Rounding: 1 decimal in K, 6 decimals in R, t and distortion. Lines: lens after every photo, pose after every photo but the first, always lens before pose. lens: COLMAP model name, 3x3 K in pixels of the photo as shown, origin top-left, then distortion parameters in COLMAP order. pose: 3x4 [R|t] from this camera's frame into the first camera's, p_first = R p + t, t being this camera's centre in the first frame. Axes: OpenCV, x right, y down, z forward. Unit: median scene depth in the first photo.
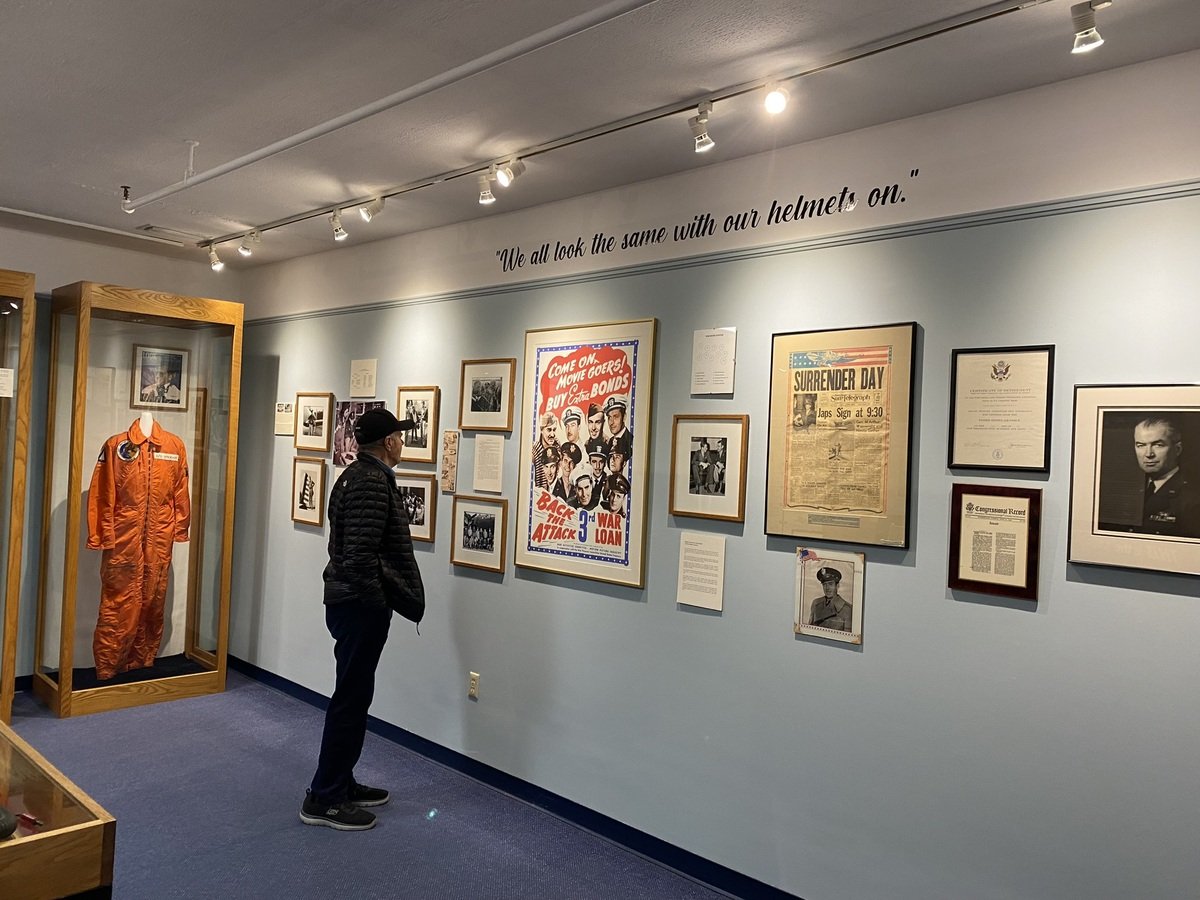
lens RADIAL K [[910.5, 0, 599.7], [0, 910.5, 447.5], [0, 0, 1]] dist [0.002875, 0.001938]
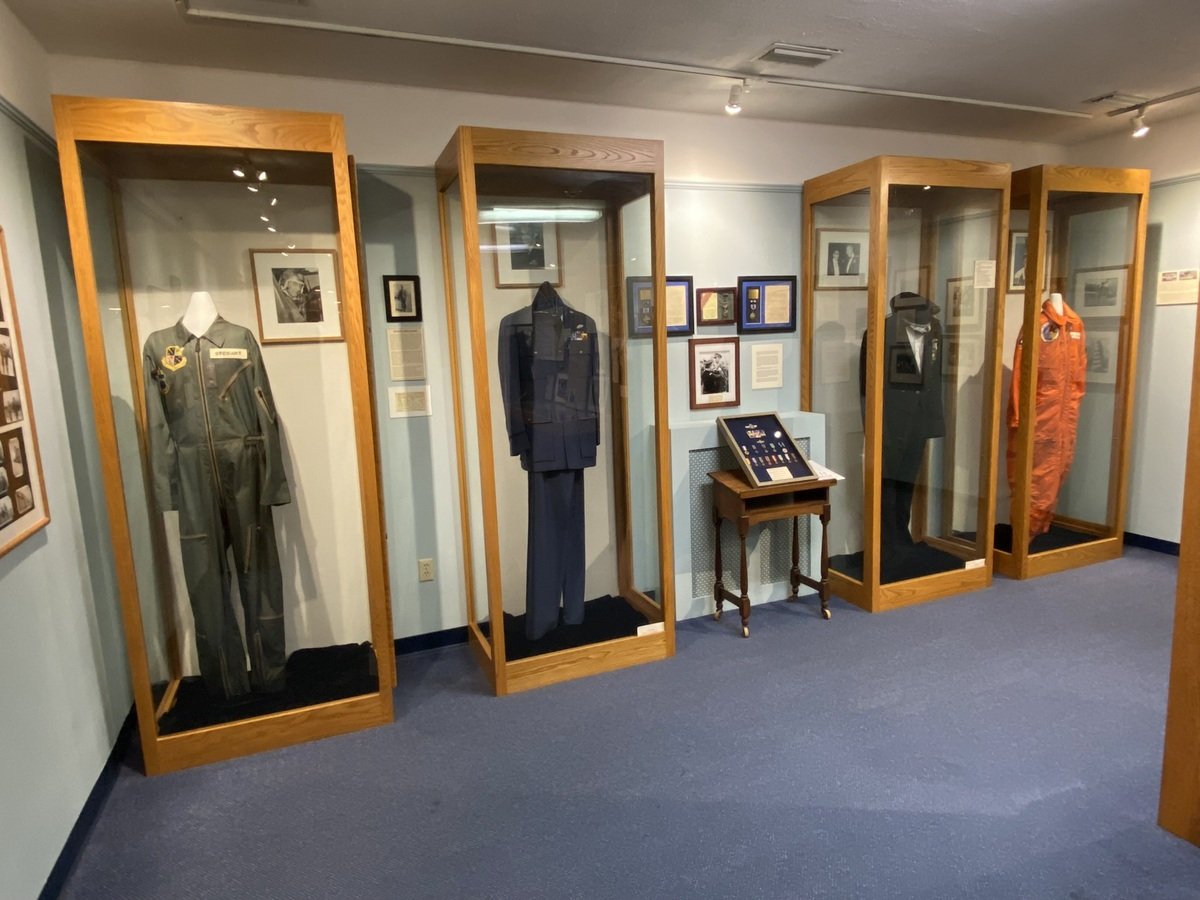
lens RADIAL K [[706.8, 0, 599.6], [0, 706.8, 449.8], [0, 0, 1]] dist [-0.000427, -0.000074]
pose [[0.909436, -0.020445, -0.415340, -0.650705], [0.087604, 0.985795, 0.143295, -0.024677], [0.406511, -0.166703, 0.898309, 0.045208]]
